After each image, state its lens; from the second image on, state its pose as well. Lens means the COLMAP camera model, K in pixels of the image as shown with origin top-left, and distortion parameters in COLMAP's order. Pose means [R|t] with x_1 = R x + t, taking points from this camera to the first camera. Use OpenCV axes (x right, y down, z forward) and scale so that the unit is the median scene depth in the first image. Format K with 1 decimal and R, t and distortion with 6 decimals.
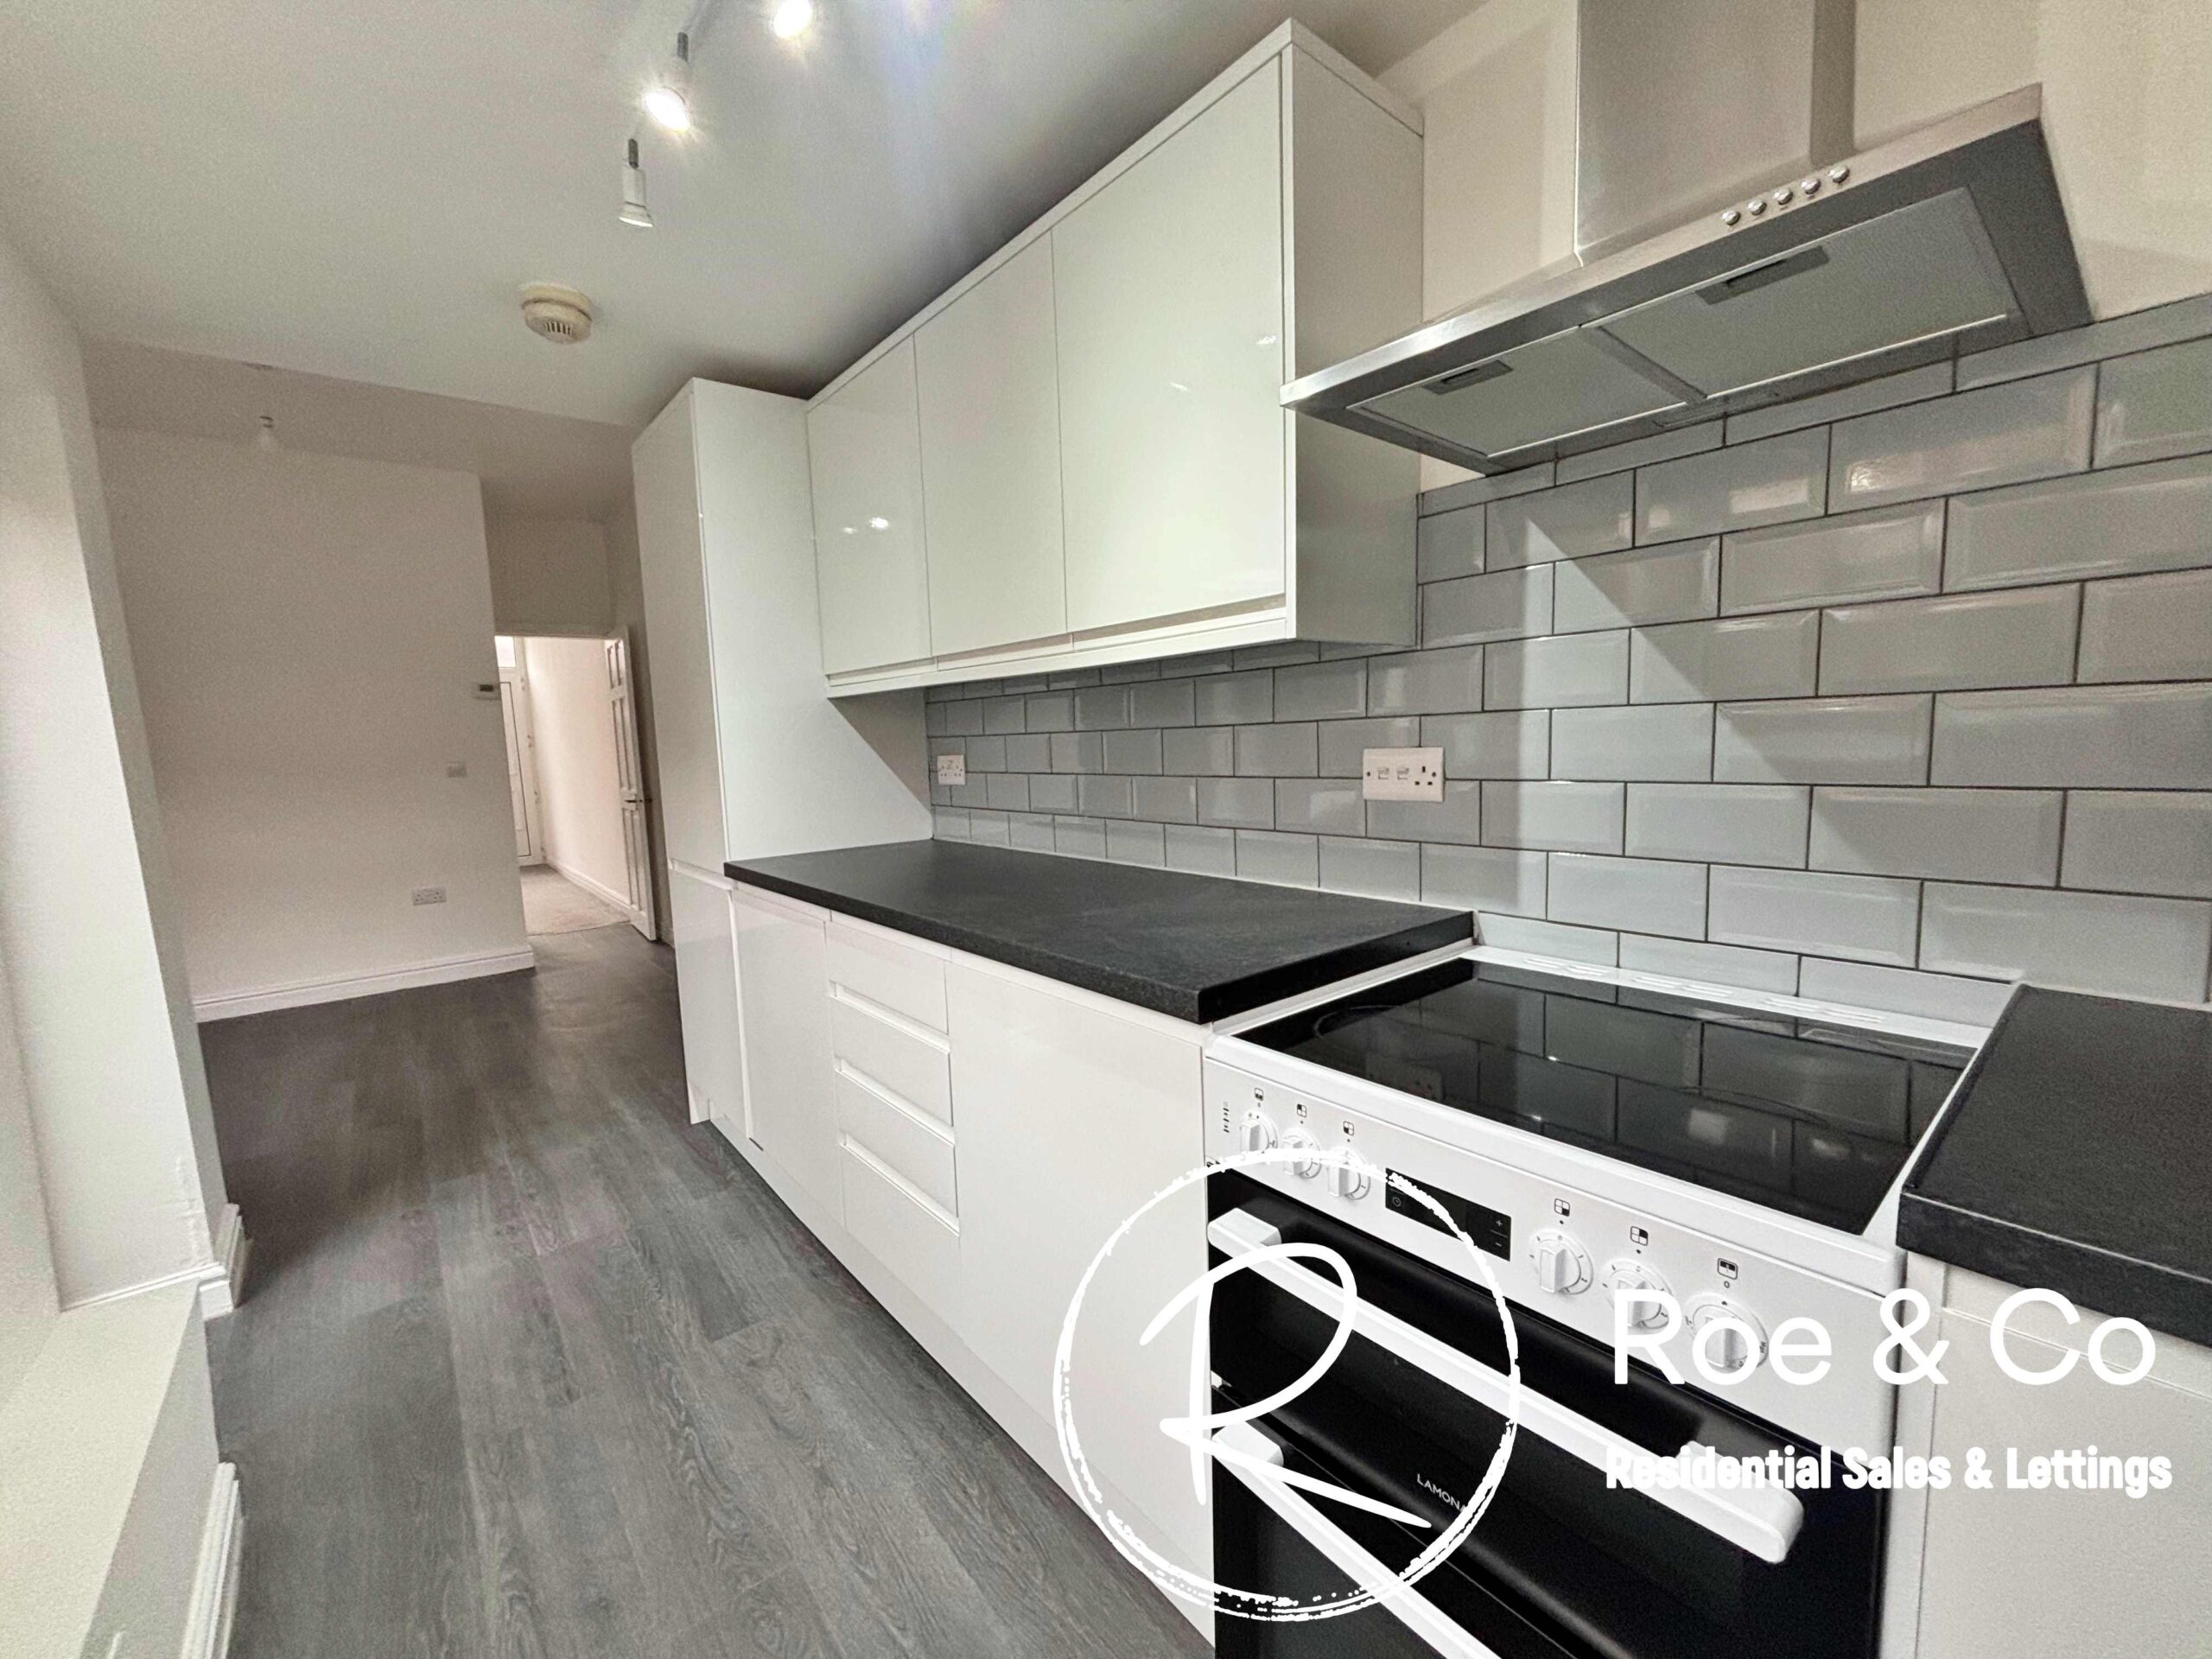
lens RADIAL K [[890.6, 0, 1106.0], [0, 890.6, 829.5], [0, 0, 1]] dist [-0.002249, -0.000530]
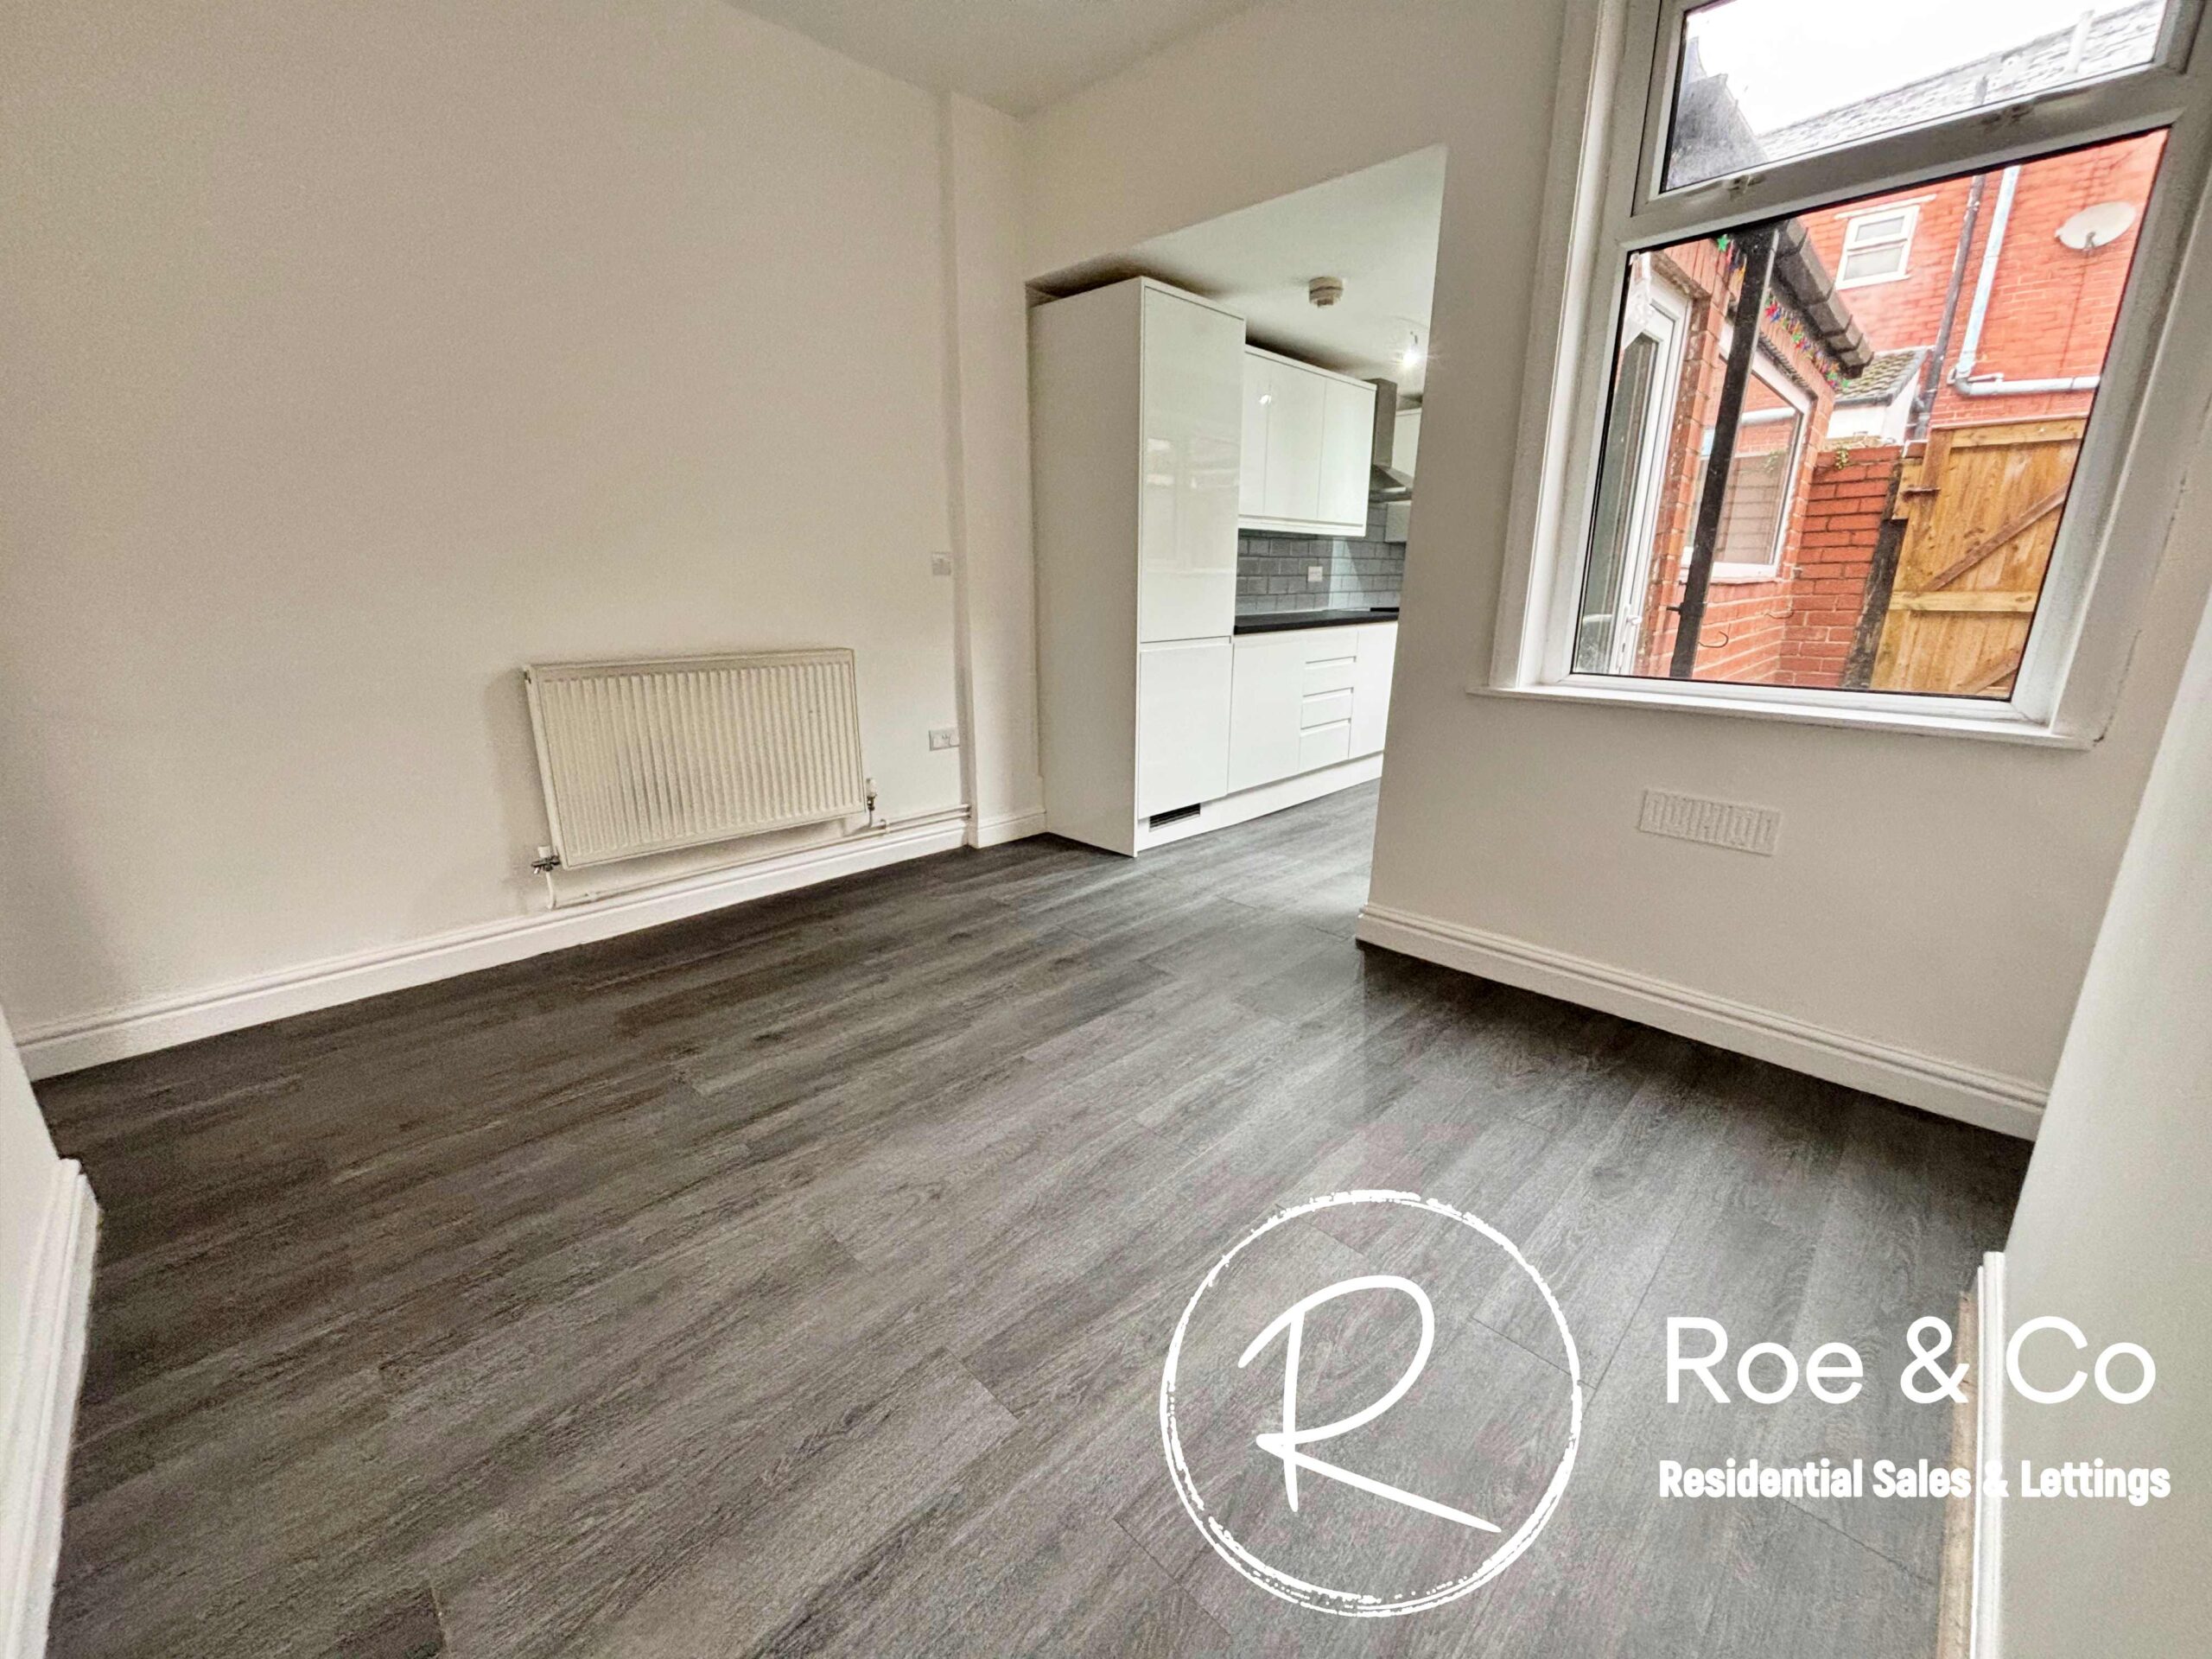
lens RADIAL K [[890.6, 0, 1106.0], [0, 890.6, 829.5], [0, 0, 1]] dist [-0.002249, -0.000530]
pose [[-0.109948, -0.240845, 0.964316, -2.312002], [0.107073, 0.961682, 0.252395, -0.046649], [-0.988153, 0.131002, -0.079947, 1.564294]]
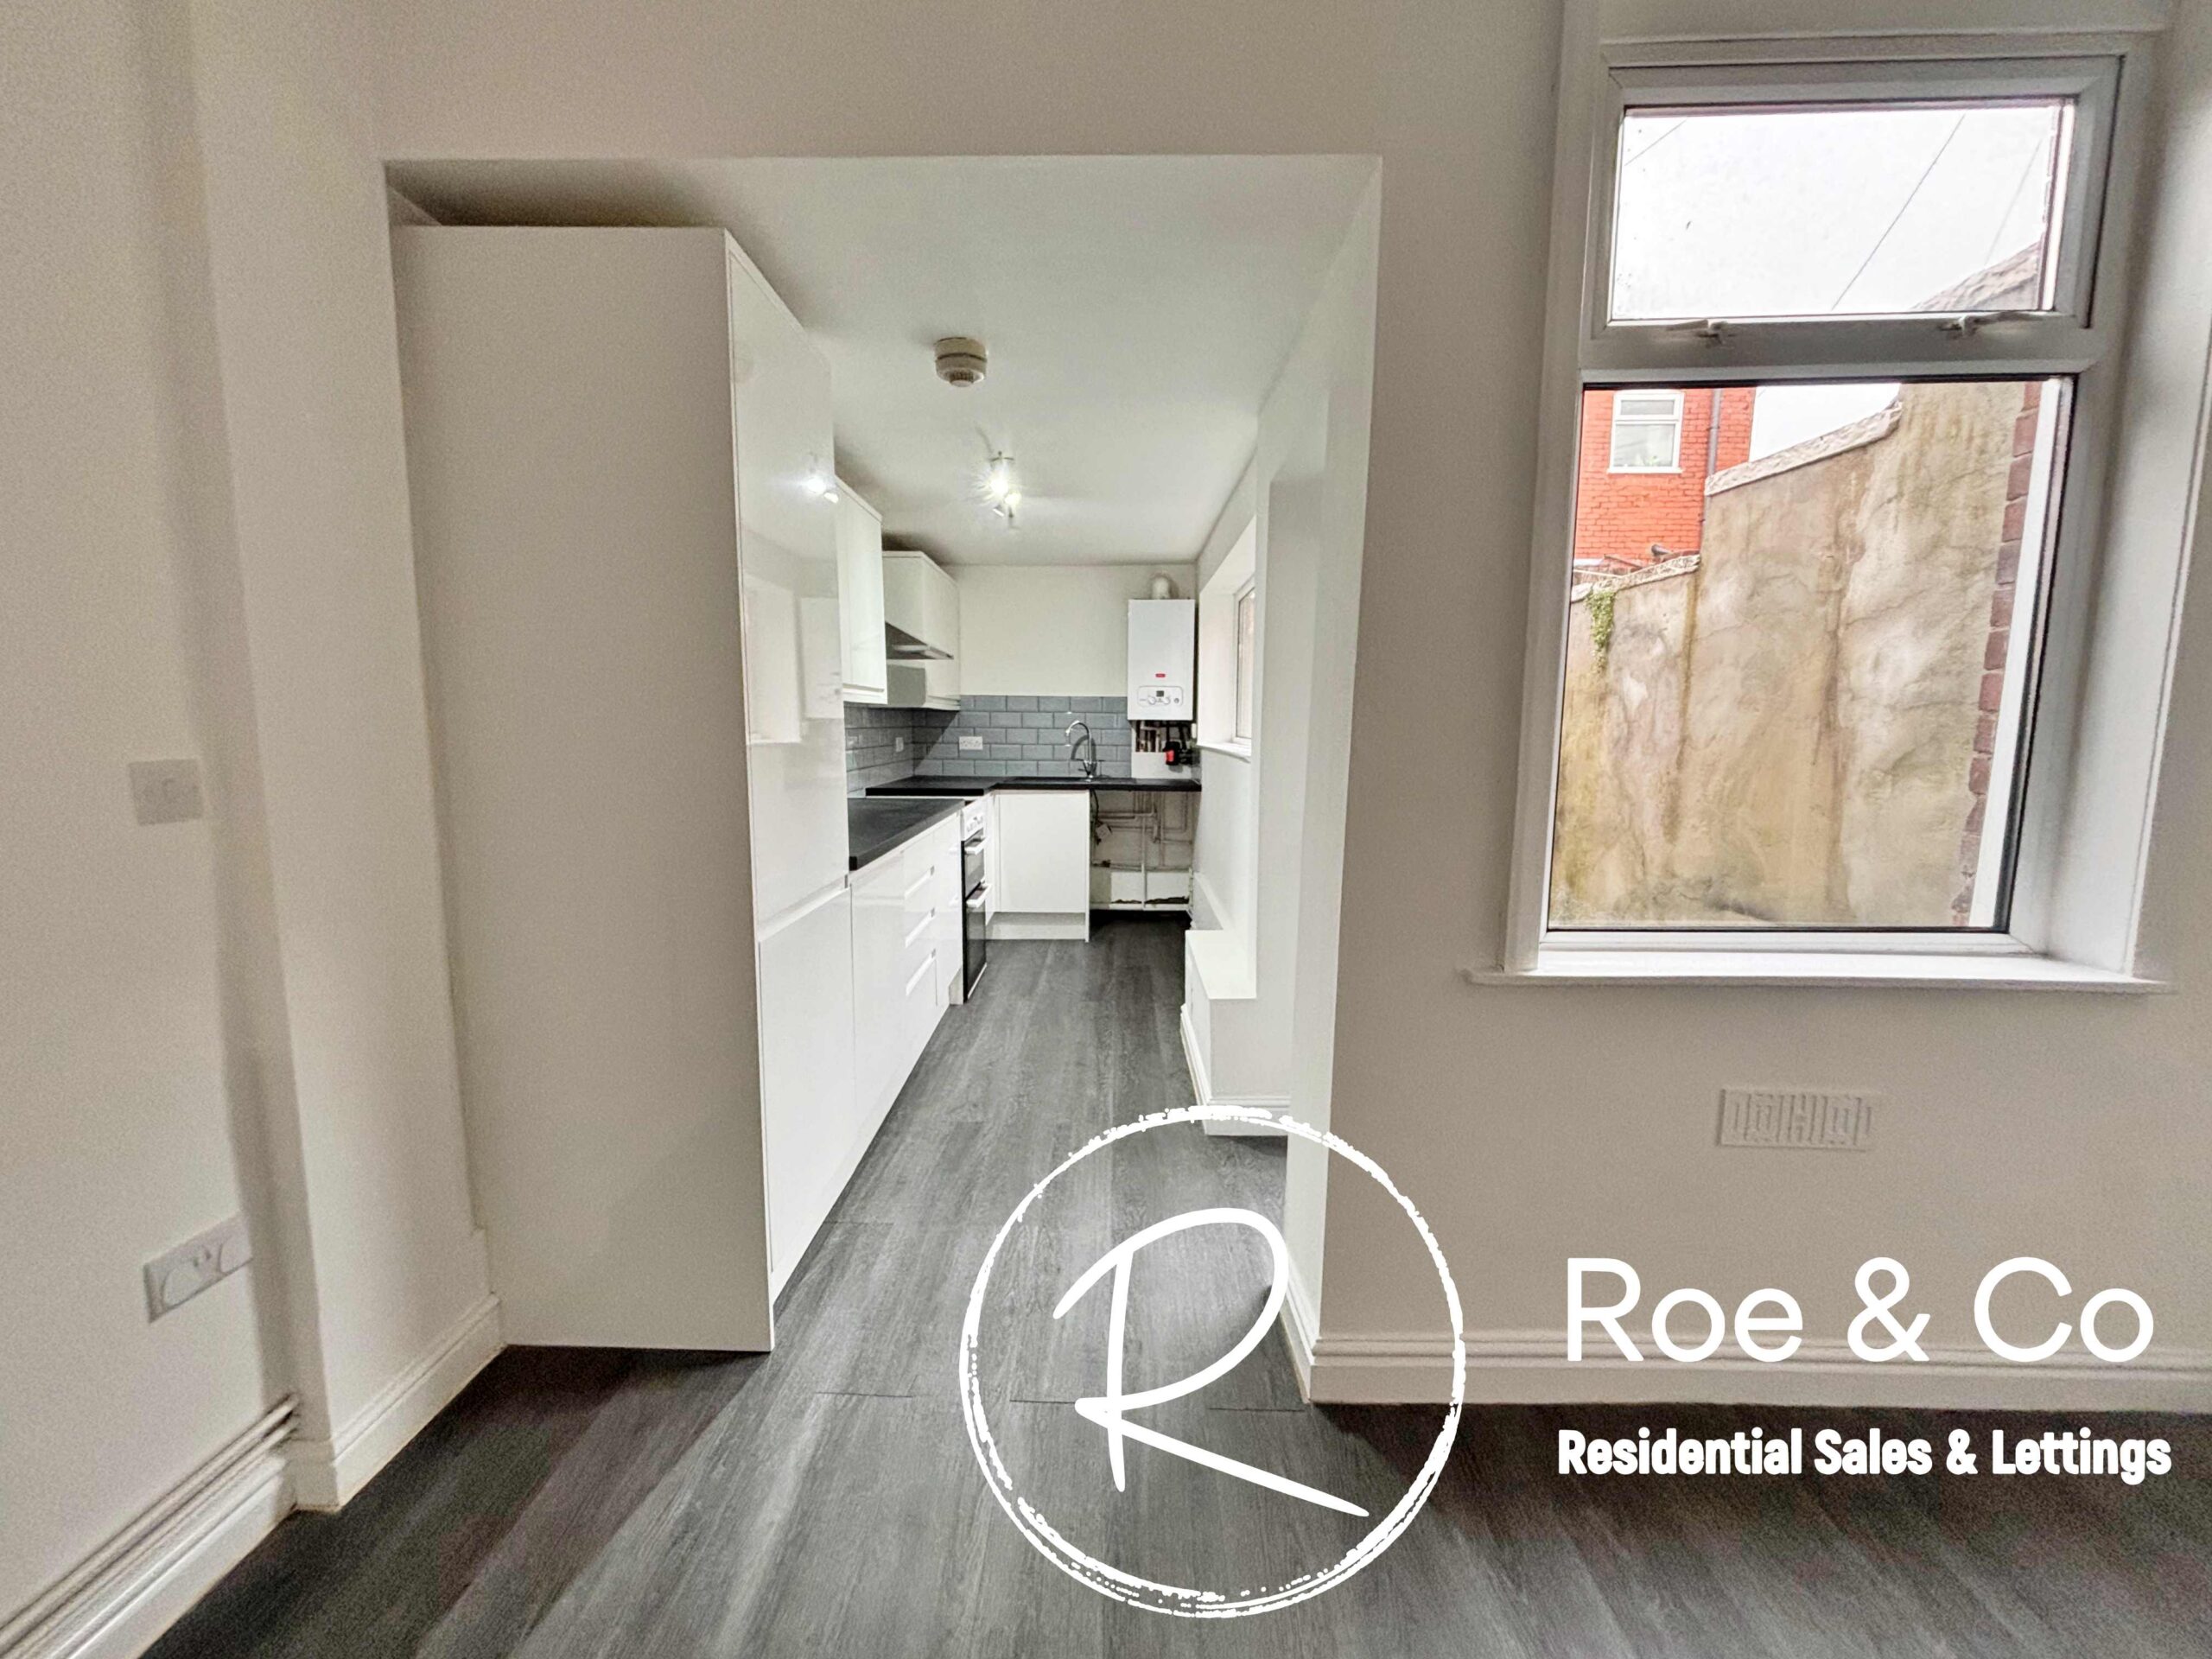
lens RADIAL K [[904.5, 0, 1110.2], [0, 904.5, 834.3], [0, 0, 1]] dist [0.000650, -0.000313]
pose [[-0.765690, -0.051374, 0.641155, -1.421313], [0.085948, 0.979694, 0.181142, -0.161080], [-0.637441, 0.193805, -0.745727, 1.721379]]
